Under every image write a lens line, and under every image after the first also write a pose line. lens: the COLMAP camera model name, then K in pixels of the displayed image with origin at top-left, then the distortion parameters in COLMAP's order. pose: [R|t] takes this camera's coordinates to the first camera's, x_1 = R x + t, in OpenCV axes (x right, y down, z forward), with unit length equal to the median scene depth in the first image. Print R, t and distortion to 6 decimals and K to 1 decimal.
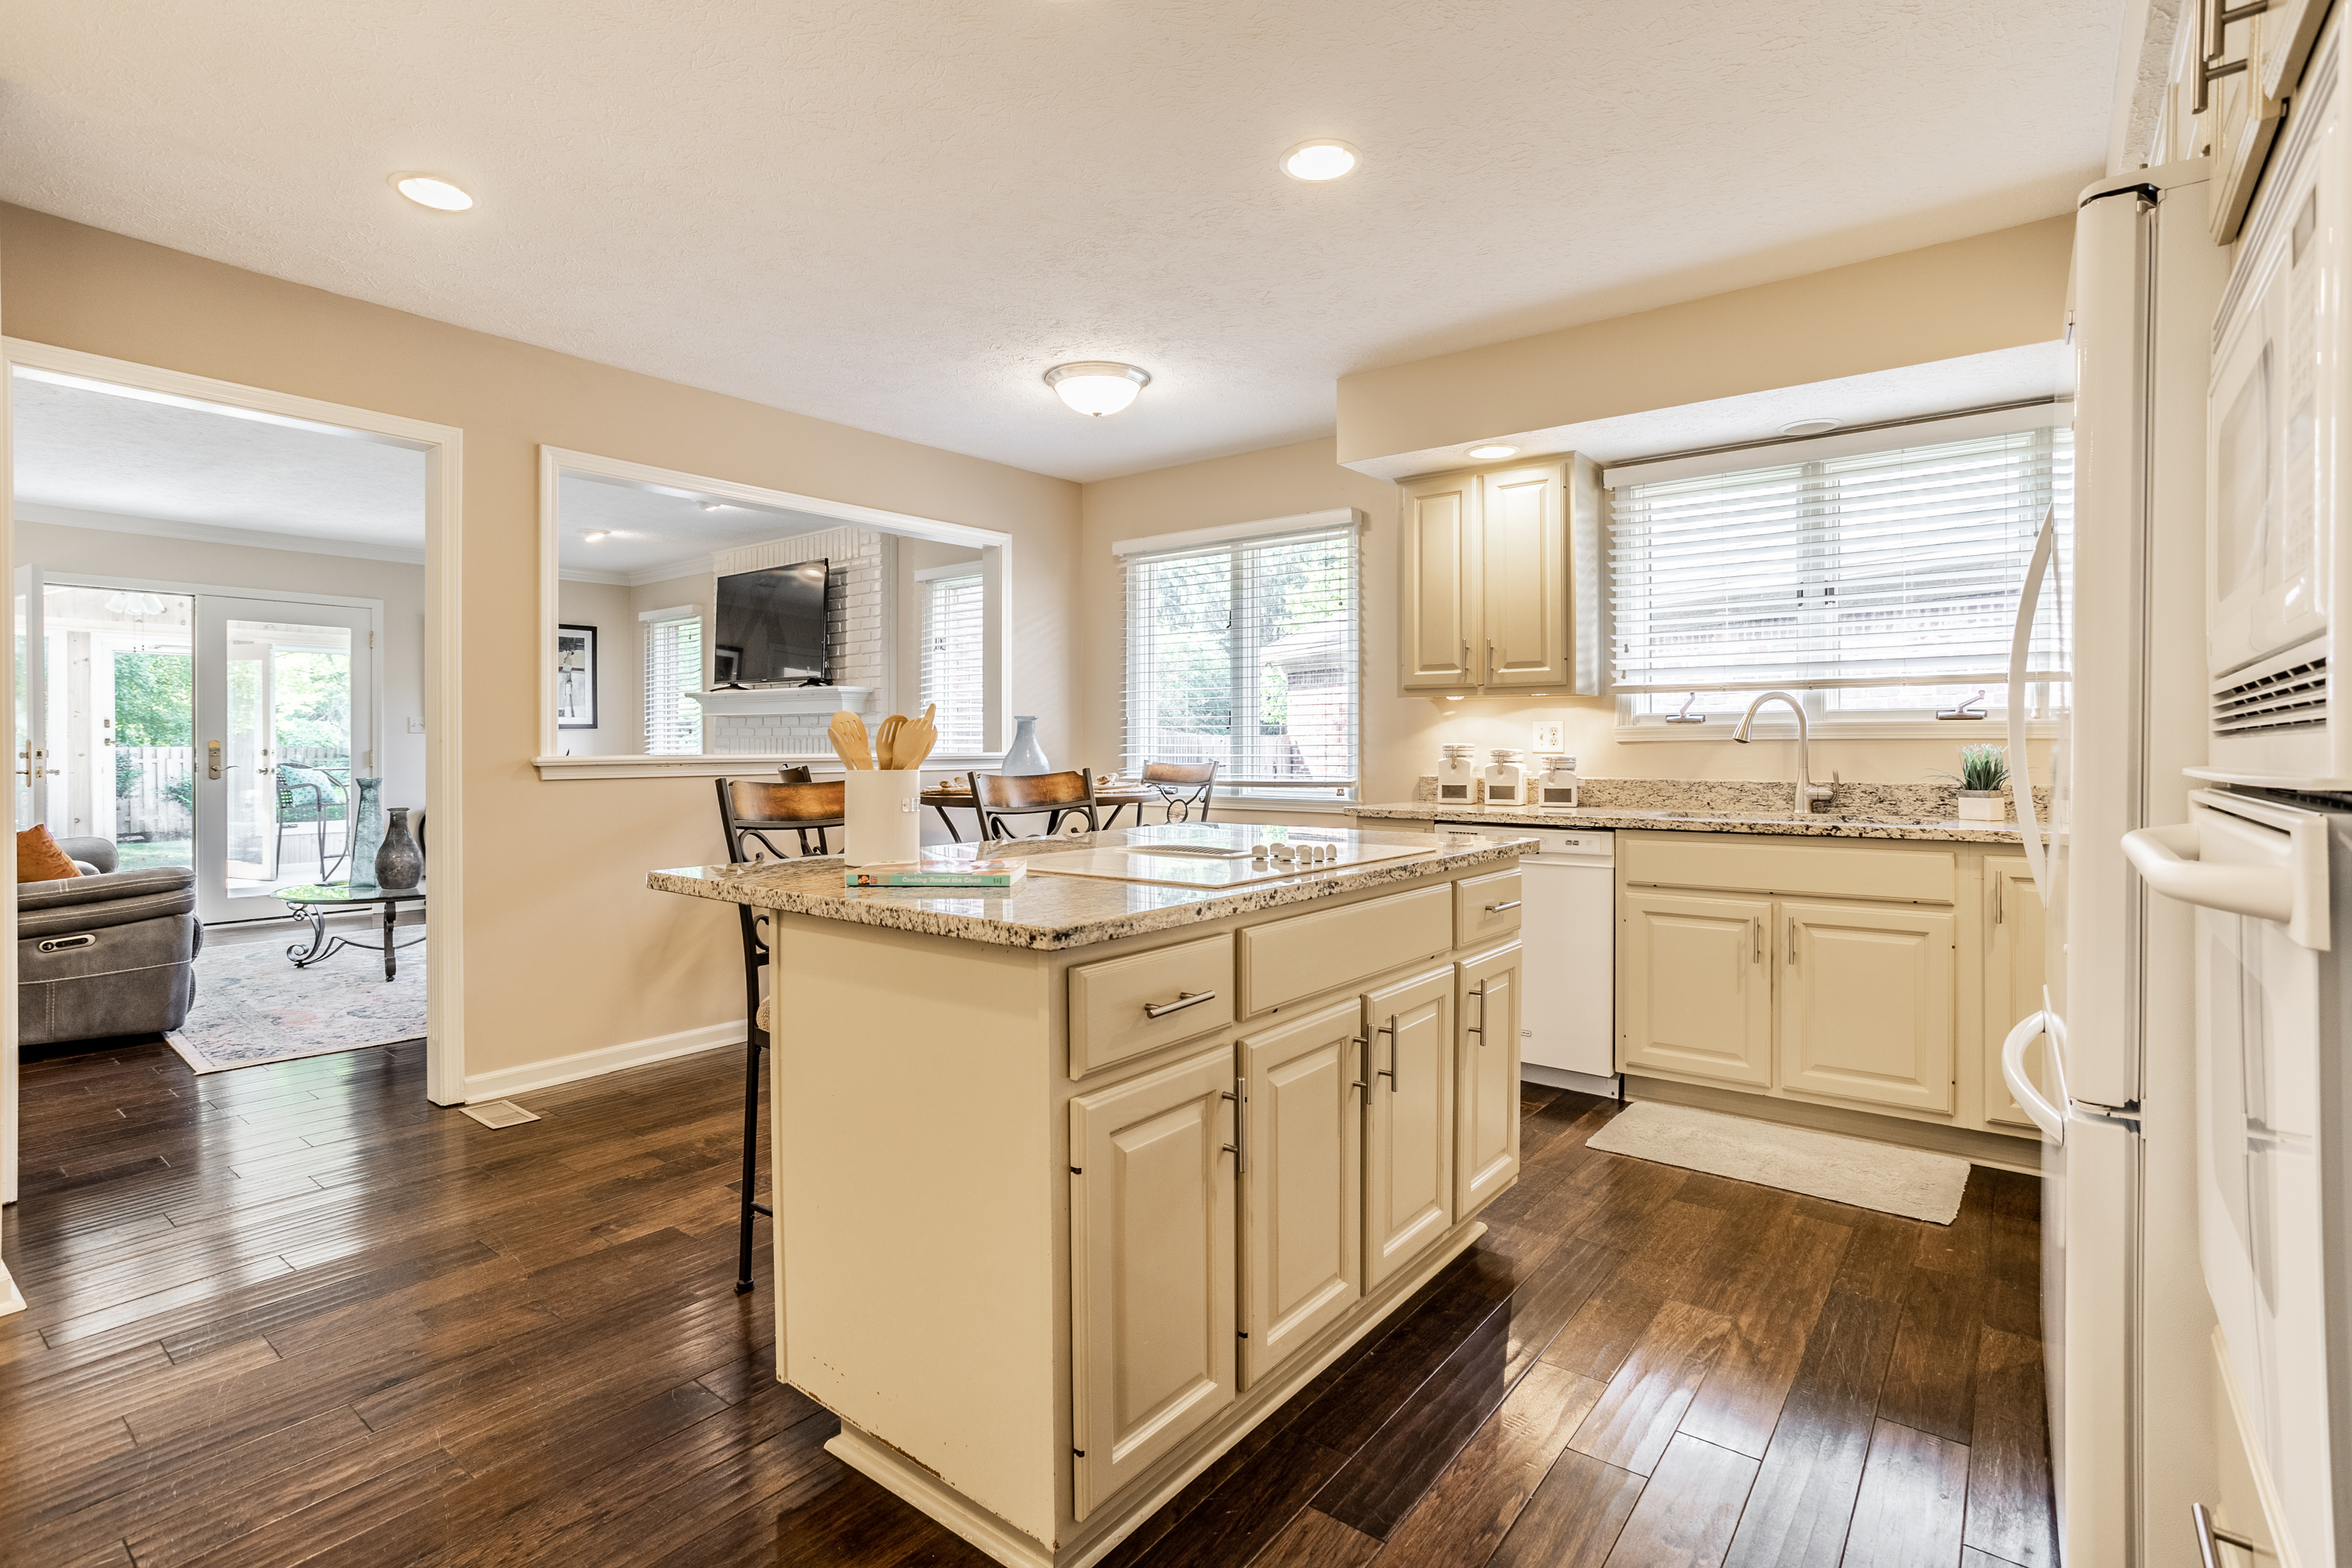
lens RADIAL K [[1163.4, 0, 1180.4], [0, 1163.4, 762.4], [0, 0, 1]] dist [-0.034002, 0.023485]
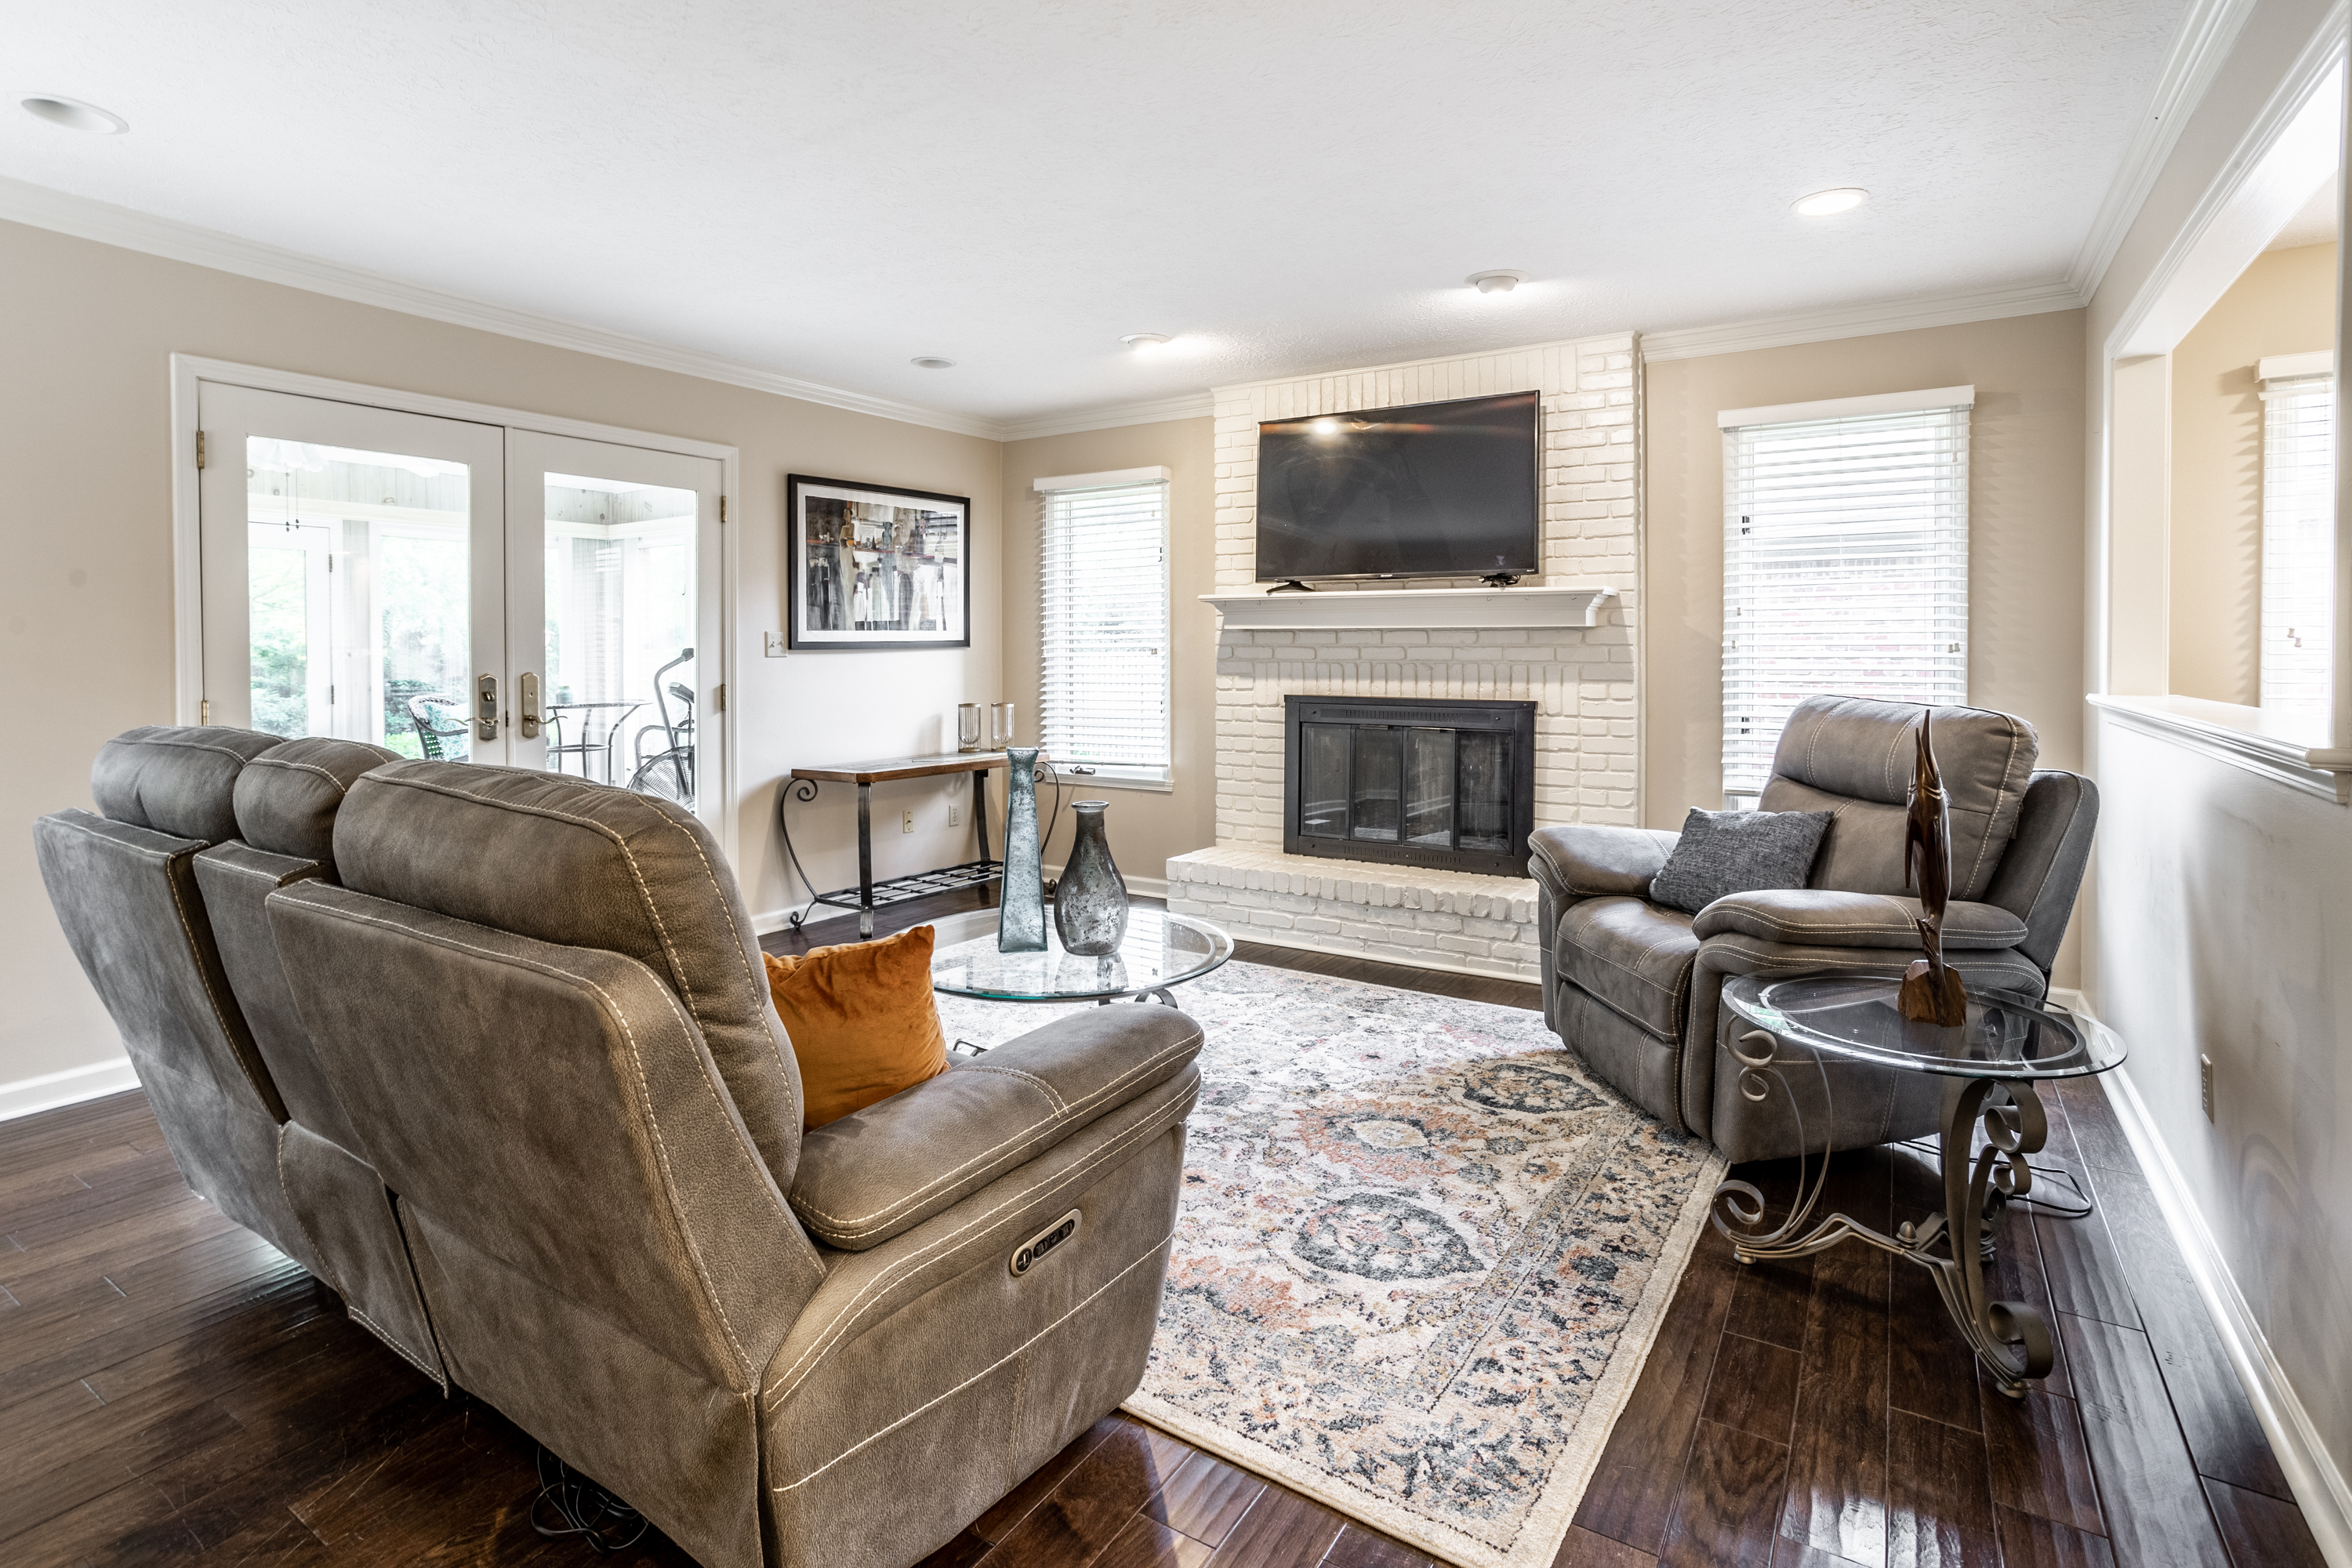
lens RADIAL K [[1163.4, 0, 1192.6], [0, 1163.4, 655.9], [0, 0, 1]] dist [-0.034002, 0.023485]
pose [[0.991160, -0.004116, 0.132609, -0.923130], [0.005485, 0.999935, -0.009956, -0.032334], [-0.132559, 0.010595, 0.991118, 0.590426]]
